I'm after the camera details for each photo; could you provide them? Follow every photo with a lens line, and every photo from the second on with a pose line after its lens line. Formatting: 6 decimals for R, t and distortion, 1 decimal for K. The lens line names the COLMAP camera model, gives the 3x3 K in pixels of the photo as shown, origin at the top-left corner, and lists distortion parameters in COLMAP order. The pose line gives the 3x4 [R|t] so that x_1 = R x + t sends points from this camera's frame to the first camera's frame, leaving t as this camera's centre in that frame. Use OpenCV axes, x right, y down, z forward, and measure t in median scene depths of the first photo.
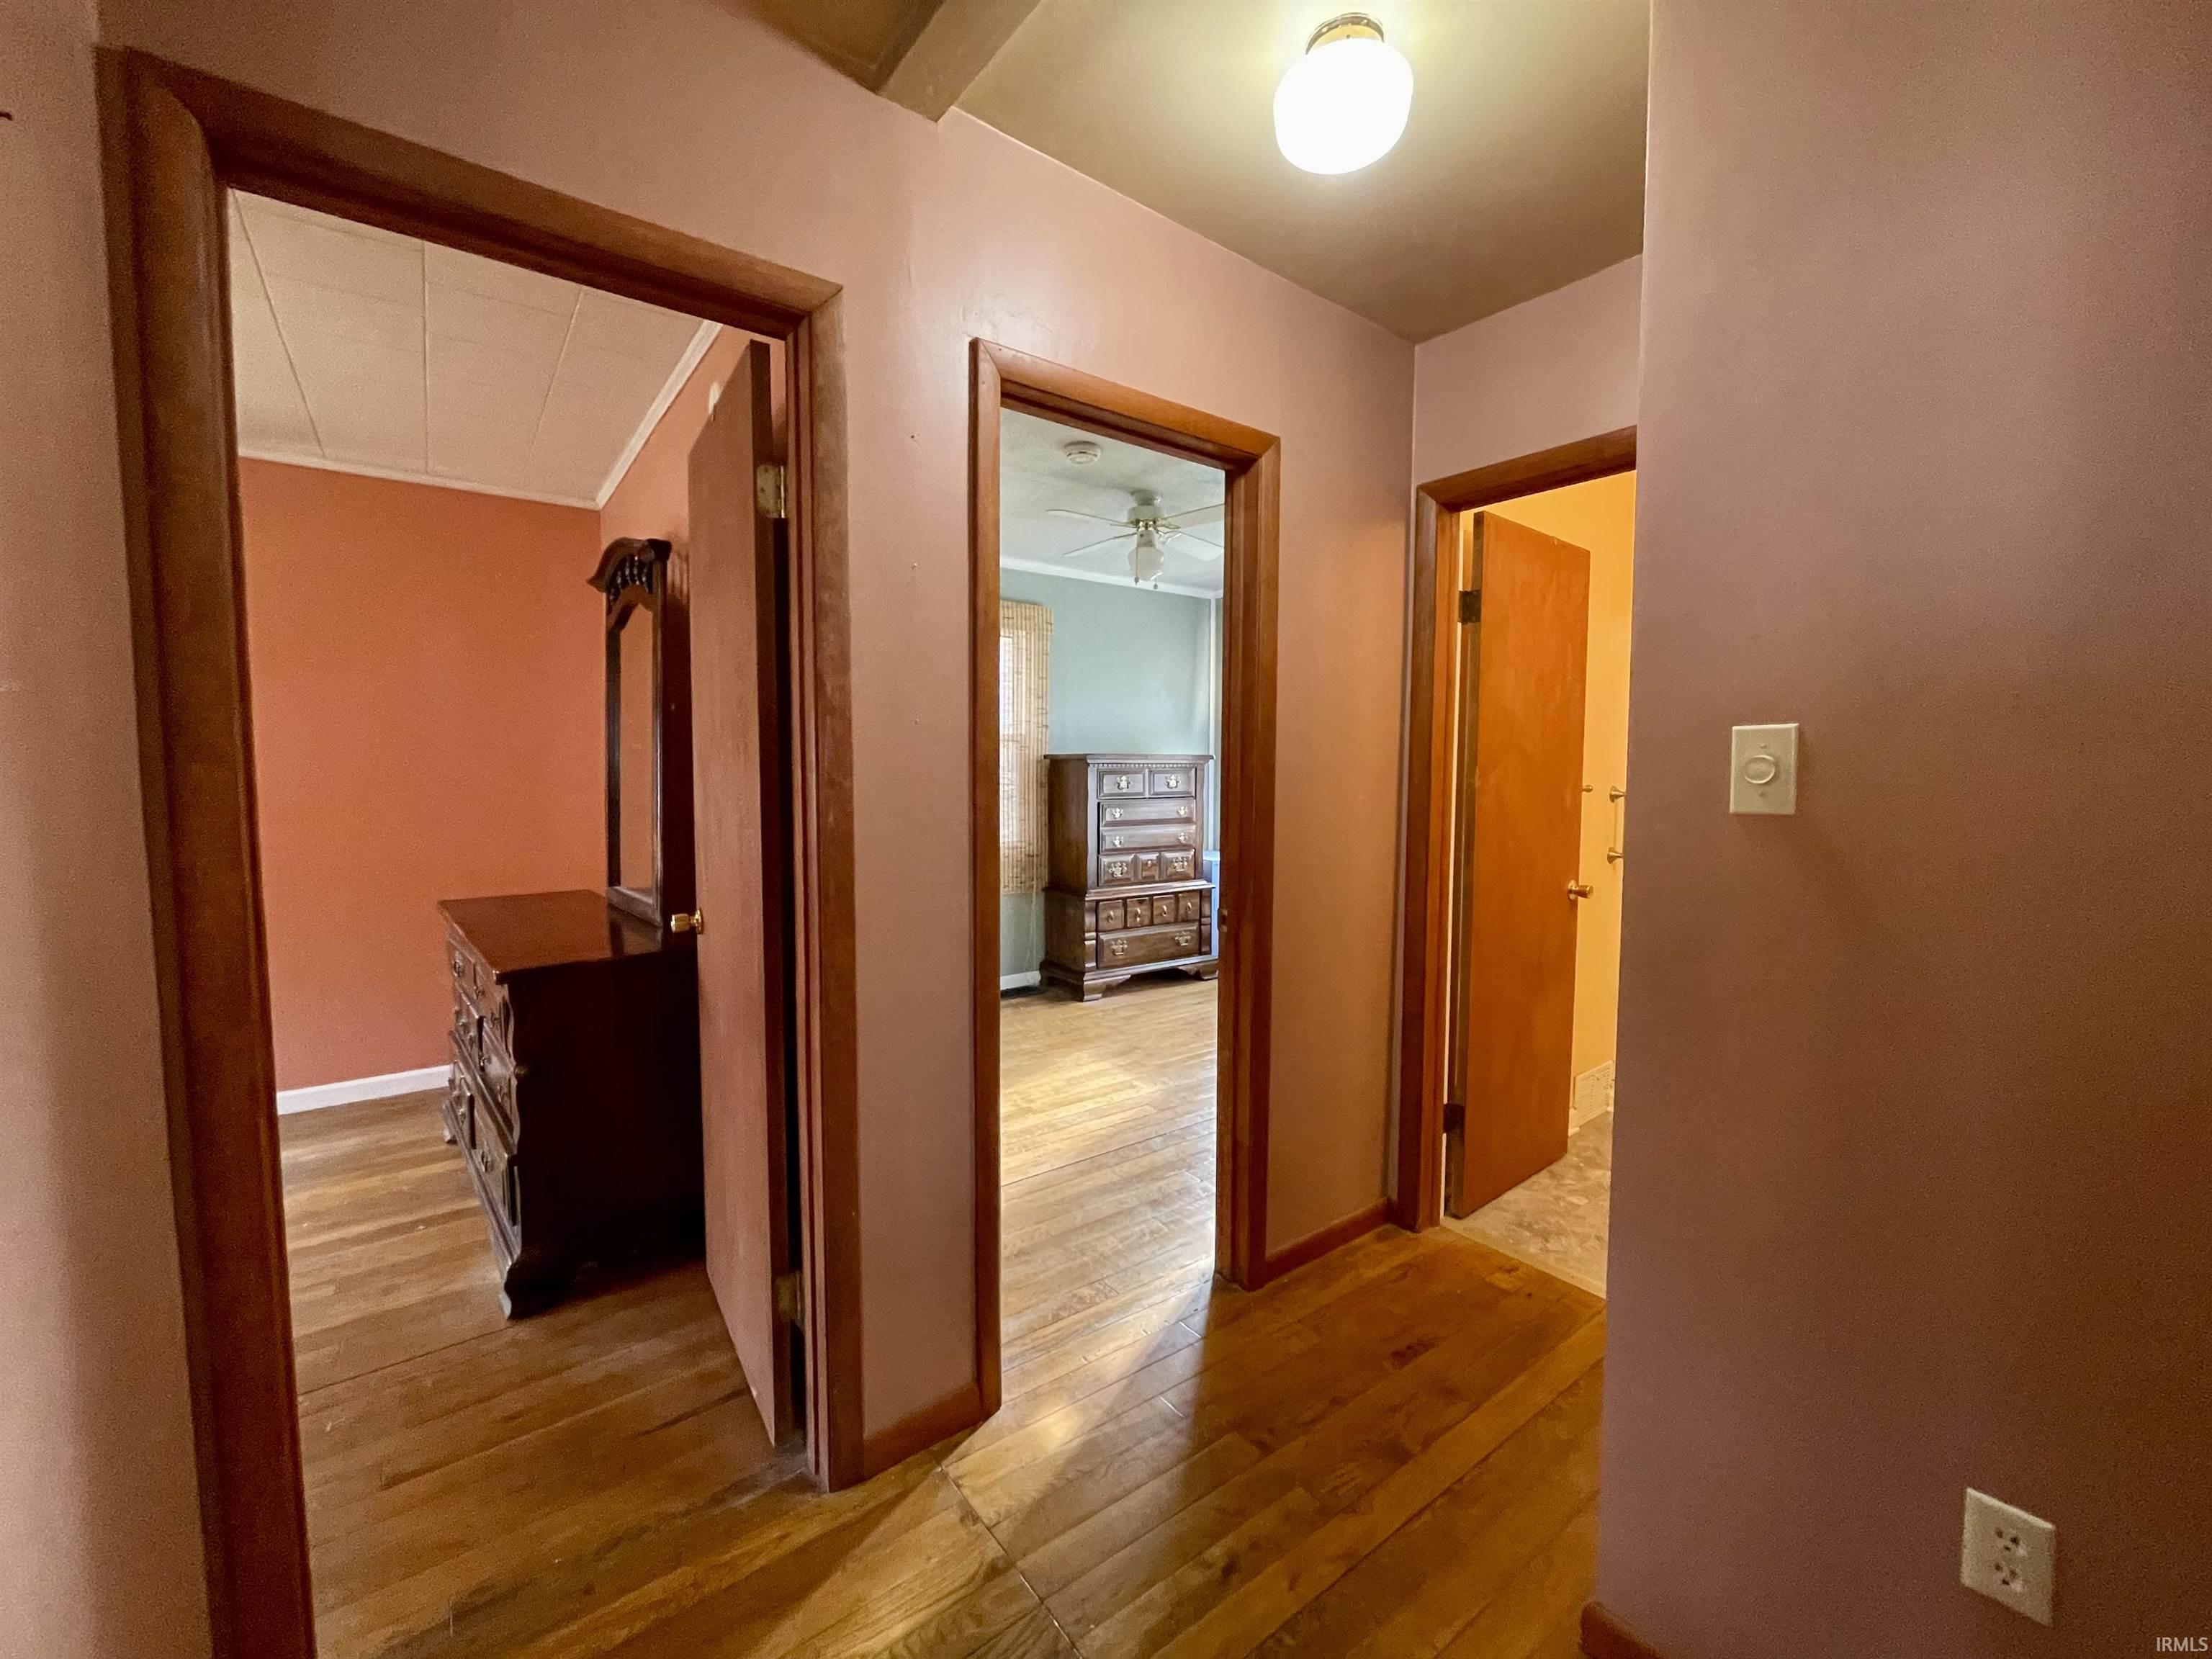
lens RADIAL K [[896.8, 0, 1094.2], [0, 896.8, 824.3], [0, 0, 1]] dist [0.001802, -0.000566]
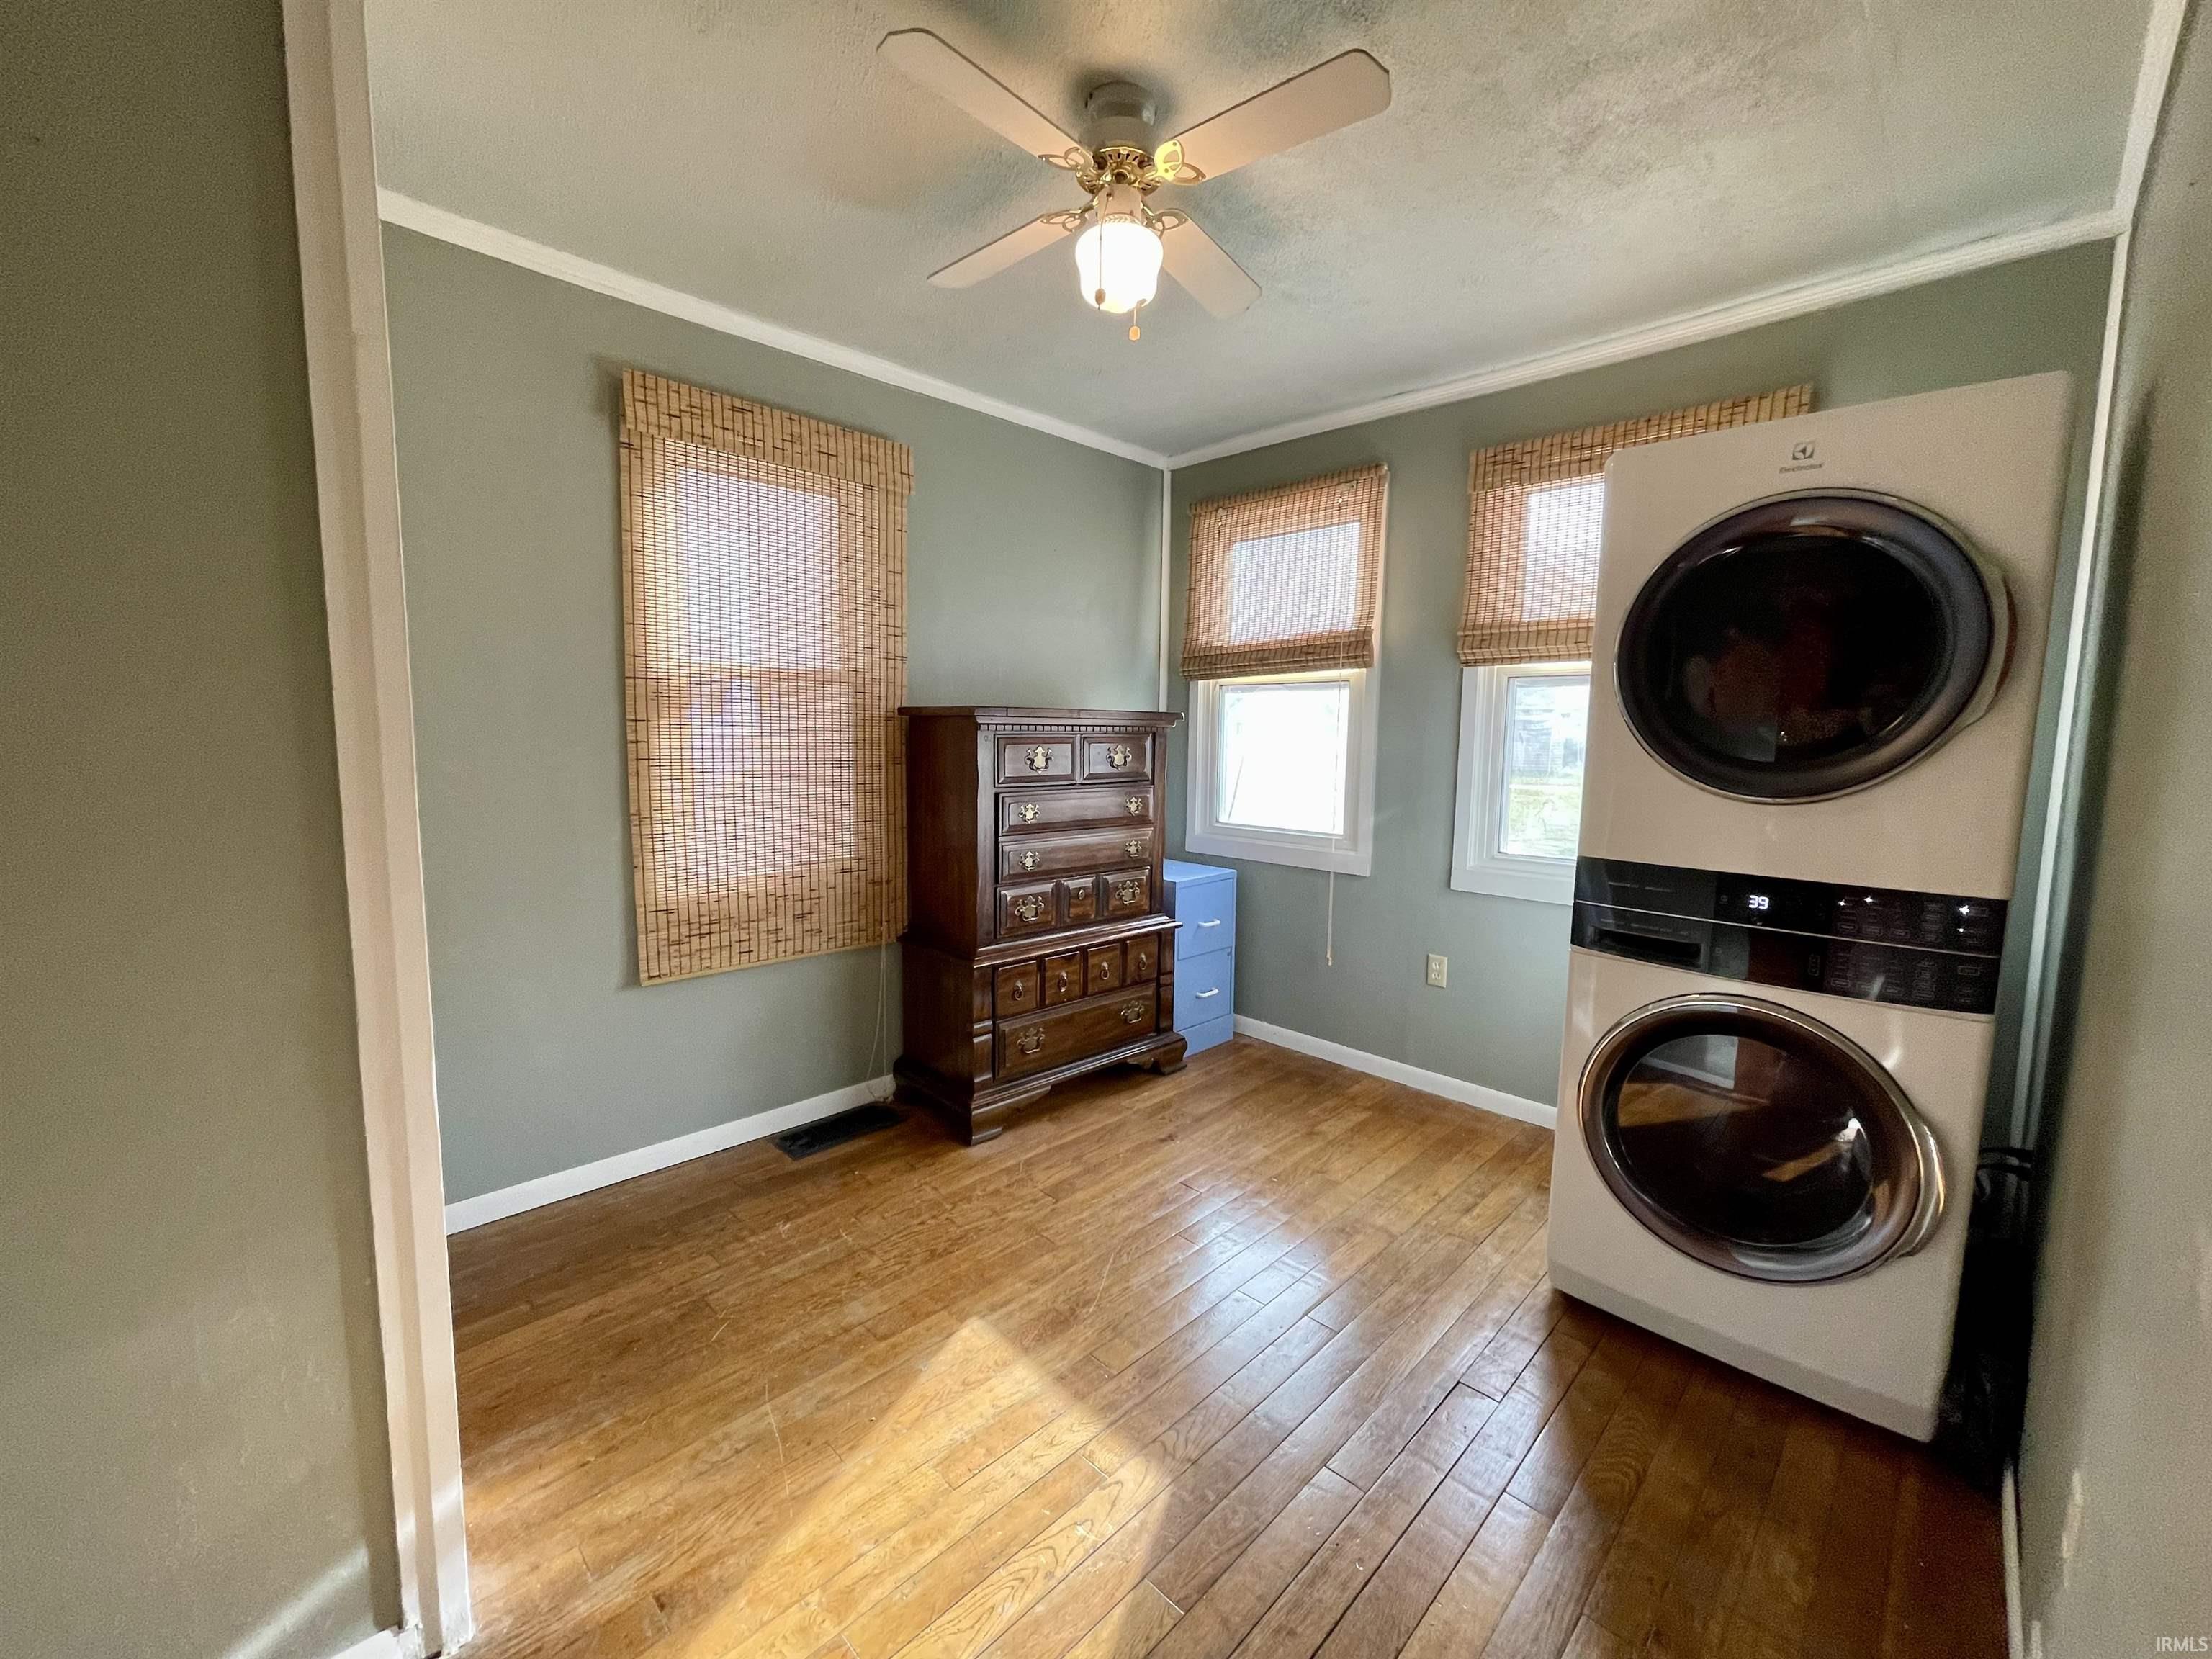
lens RADIAL K [[896.8, 0, 1108.2], [0, 896.8, 844.3], [0, 0, 1]] dist [0.001802, -0.000566]
pose [[0.988345, -0.005037, 0.152145, -0.011110], [-0.004601, 0.998007, 0.062933, -0.027176], [-0.152159, -0.062899, 0.986353, 0.415561]]
